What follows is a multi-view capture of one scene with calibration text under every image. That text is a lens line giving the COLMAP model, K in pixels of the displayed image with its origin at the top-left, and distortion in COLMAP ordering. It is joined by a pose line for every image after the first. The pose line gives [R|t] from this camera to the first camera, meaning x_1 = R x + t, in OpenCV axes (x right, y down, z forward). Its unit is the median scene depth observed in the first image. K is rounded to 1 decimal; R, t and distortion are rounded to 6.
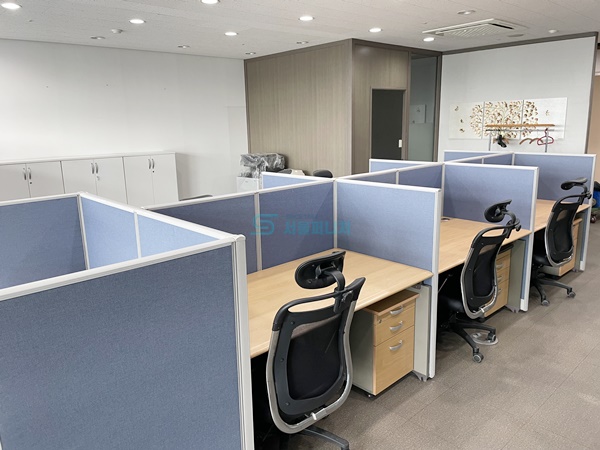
lens RADIAL K [[459.0, 0, 298.2], [0, 459.0, 223.5], [0, 0, 1]] dist [0.031623, -0.061956]
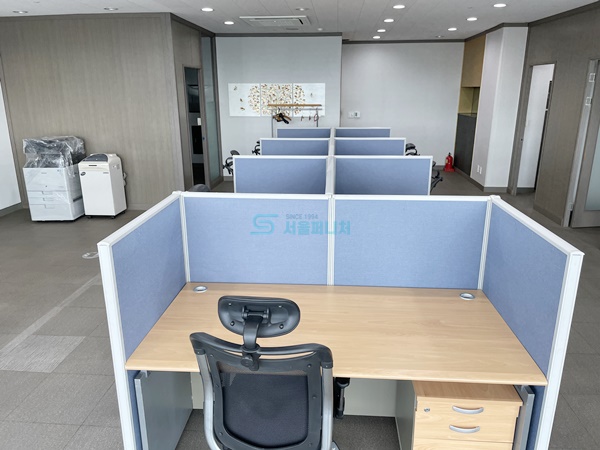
lens RADIAL K [[459.0, 0, 305.6], [0, 459.0, 229.6], [0, 0, 1]] dist [0.031623, -0.061956]
pose [[0.717542, -0.176238, 0.673850, -0.367931], [0.132727, 0.984329, 0.116107, -0.026793], [-0.683752, 0.006126, 0.729689, 0.098160]]
